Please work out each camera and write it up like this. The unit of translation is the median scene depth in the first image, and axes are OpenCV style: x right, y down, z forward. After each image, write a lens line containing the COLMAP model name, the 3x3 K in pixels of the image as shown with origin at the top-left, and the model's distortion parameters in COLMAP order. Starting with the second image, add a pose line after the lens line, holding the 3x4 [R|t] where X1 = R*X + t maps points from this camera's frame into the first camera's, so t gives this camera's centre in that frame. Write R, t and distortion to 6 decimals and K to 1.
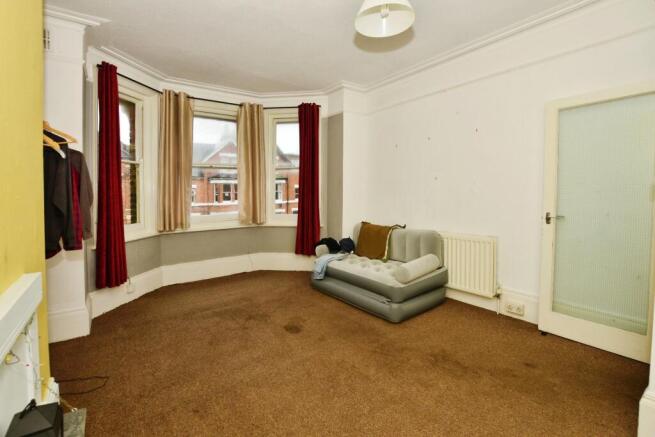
lens RADIAL K [[297.0, 0, 326.8], [0, 297.0, 186.6], [0, 0, 1]] dist [-0.032006, 0.000474]
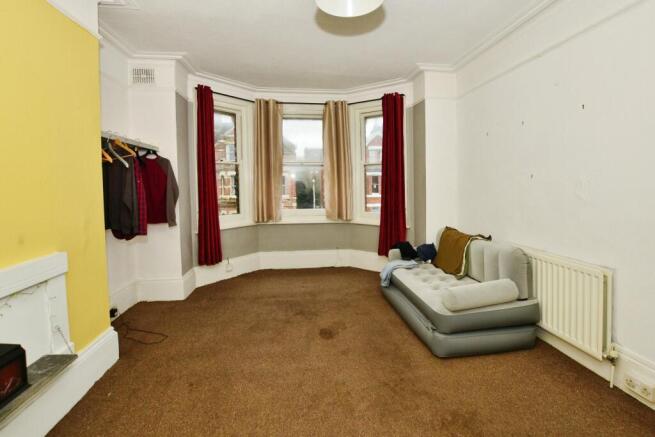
lens RADIAL K [[301.1, 0, 327.0], [0, 301.1, 179.1], [0, 0, 1]] dist [-0.029907, 0.000521]
pose [[0.877538, 0.003242, -0.479495, 0.263269], [-0.002316, 0.999994, 0.002522, -0.020681], [0.479501, -0.001103, 0.877541, 0.103810]]
